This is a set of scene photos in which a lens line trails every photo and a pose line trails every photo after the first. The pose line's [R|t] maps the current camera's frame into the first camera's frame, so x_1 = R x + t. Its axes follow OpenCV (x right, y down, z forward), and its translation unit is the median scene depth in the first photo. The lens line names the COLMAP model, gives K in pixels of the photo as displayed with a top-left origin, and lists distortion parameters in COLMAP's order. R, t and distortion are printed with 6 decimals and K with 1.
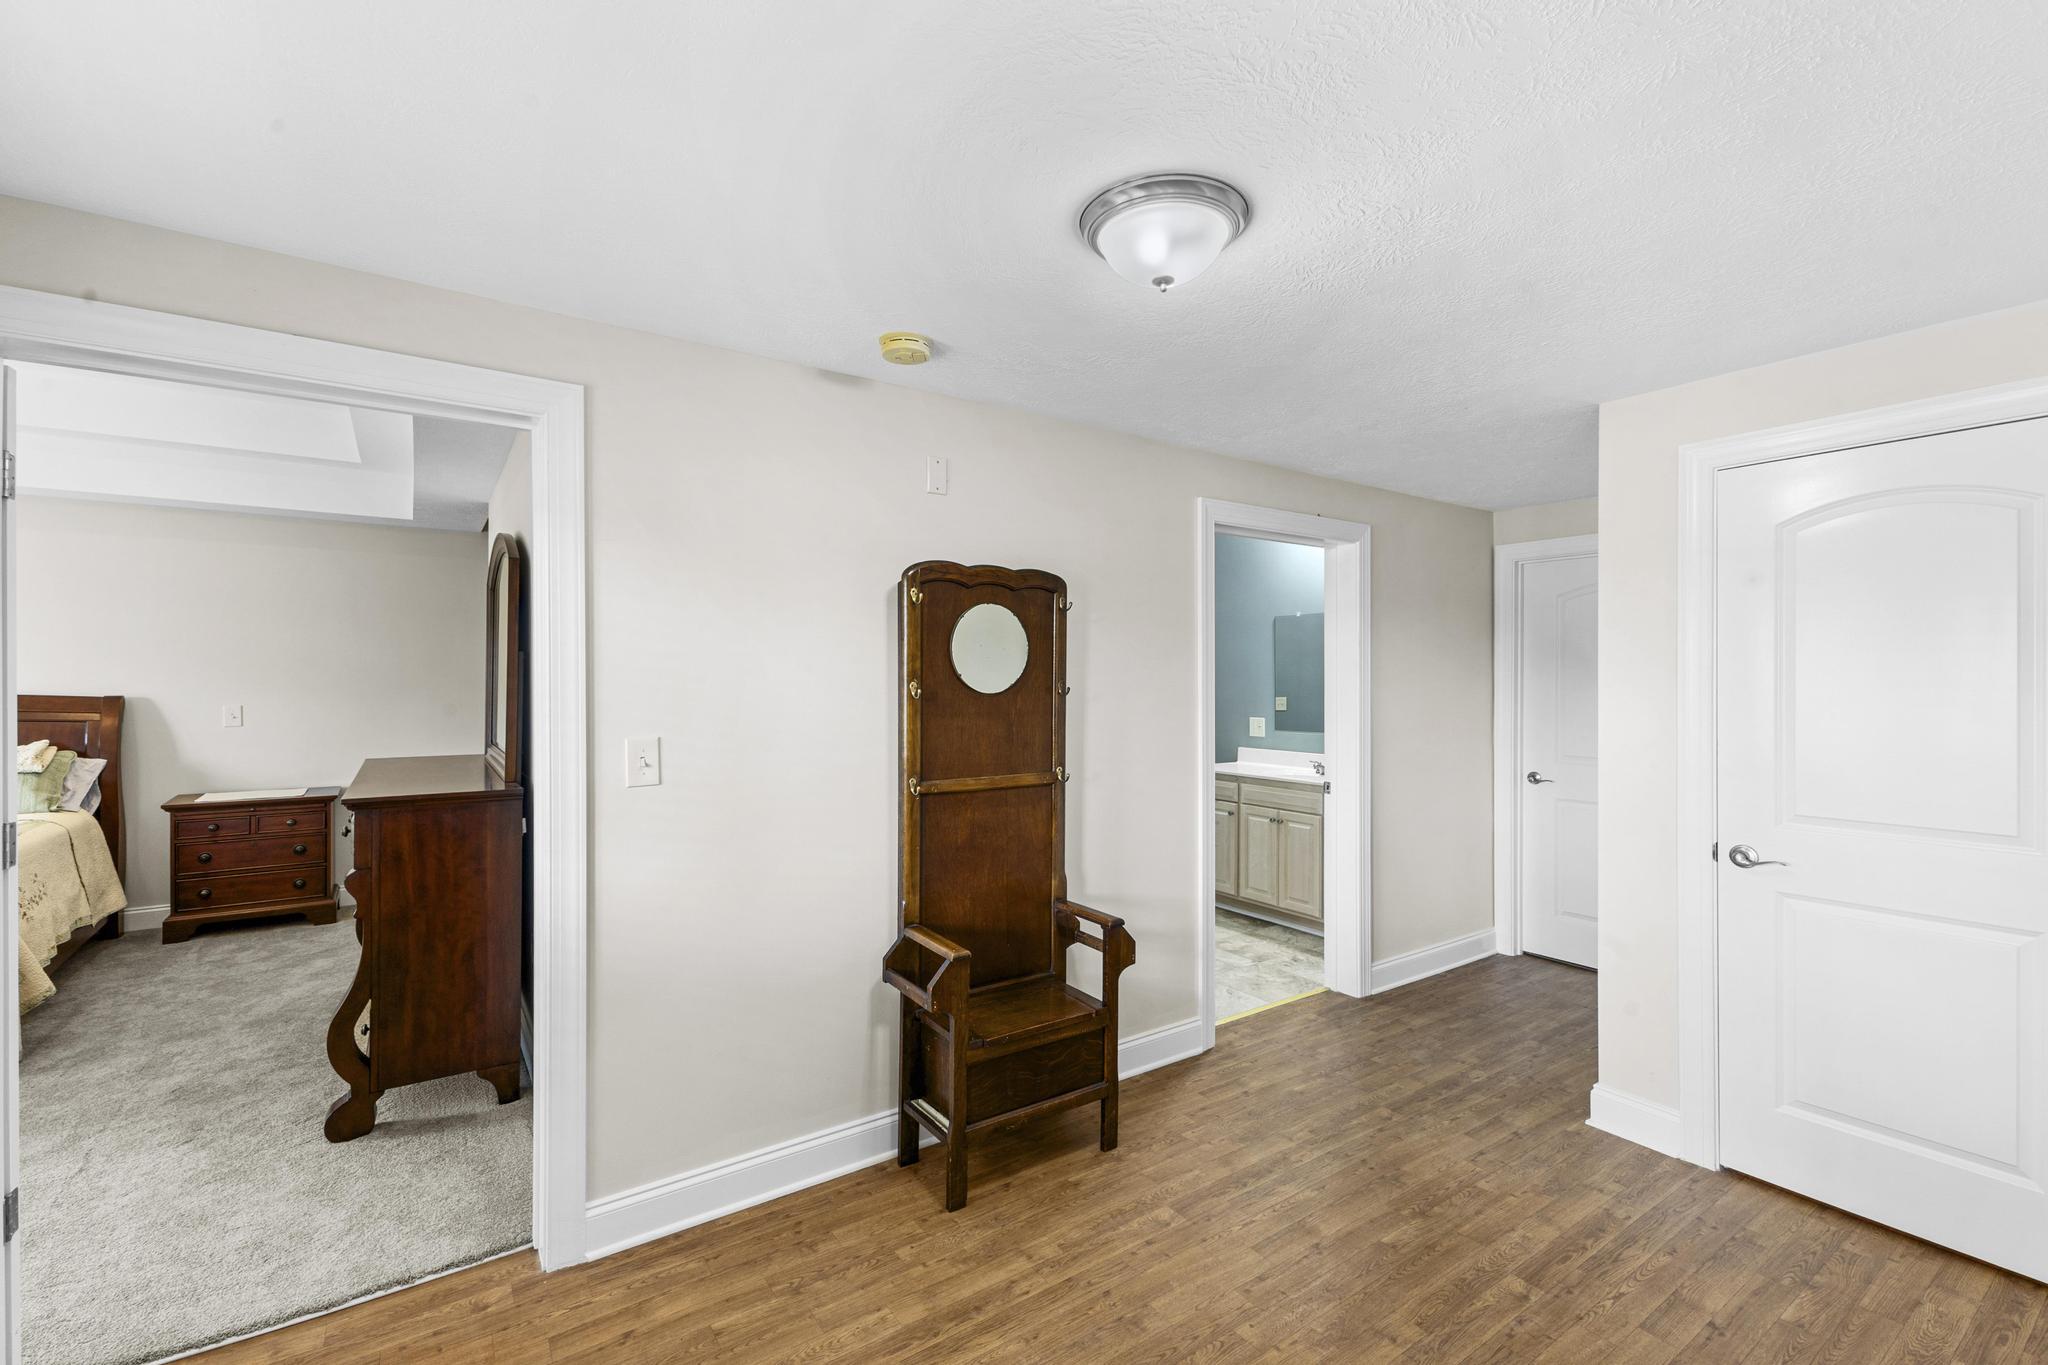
lens RADIAL K [[895.7, 0, 1016.0], [0, 895.7, 677.6], [0, 0, 1]] dist [0.003842, -0.000745]
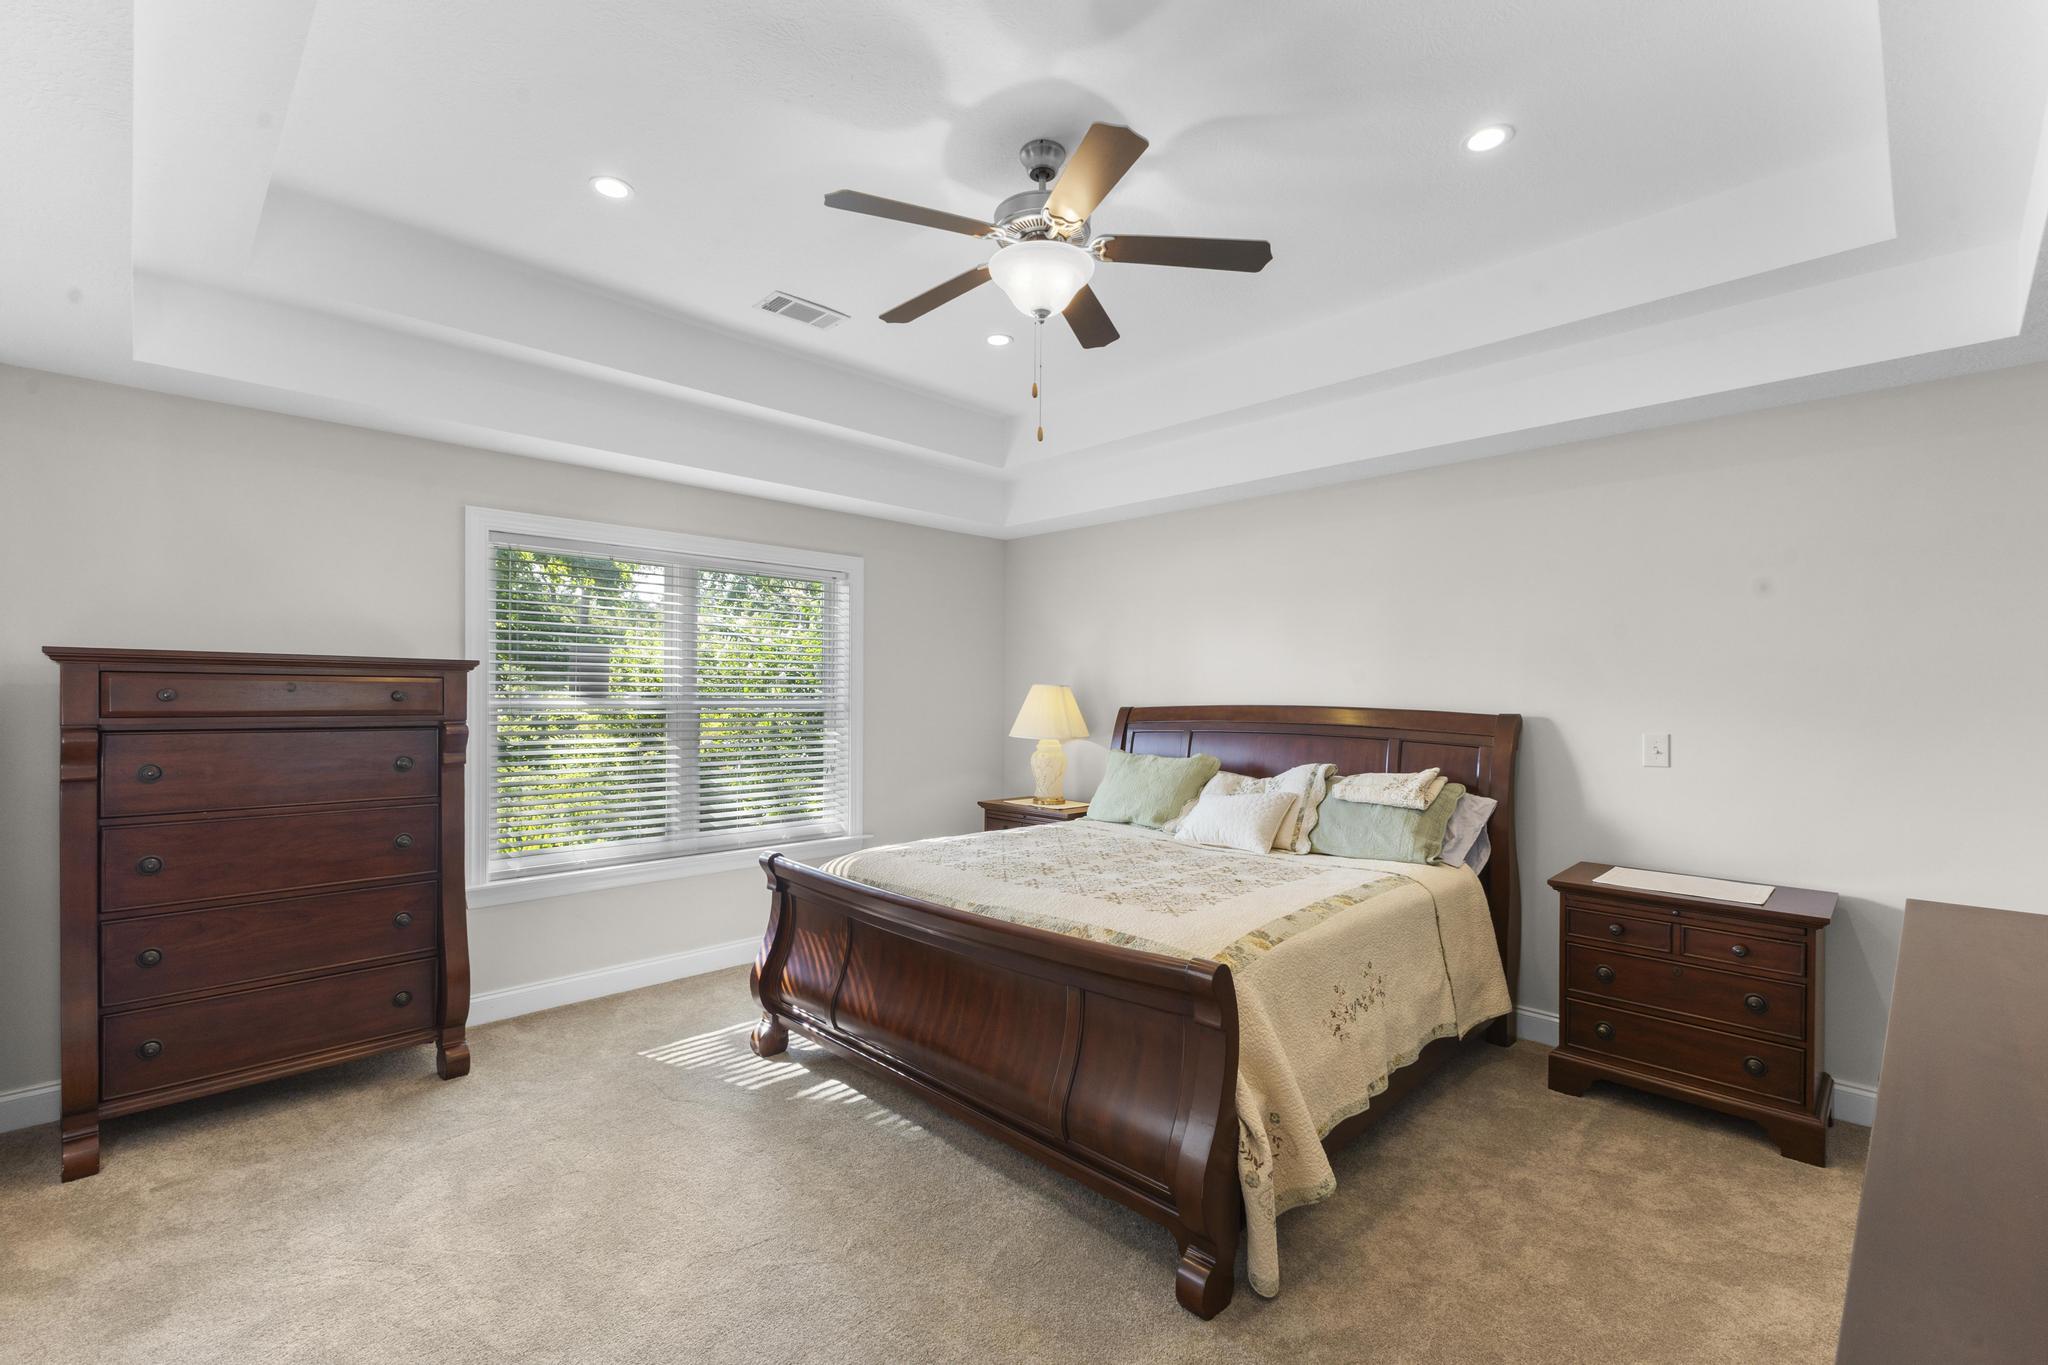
lens RADIAL K [[898.8, 0, 1016.4], [0, 898.8, 701.2], [0, 0, 1]] dist [0.001329, -0.000644]
pose [[0.182071, 0.004585, -0.983275, -0.372383], [-0.007238, 0.999968, 0.003322, 0.010940], [0.983259, 0.006512, 0.182098, 0.495460]]
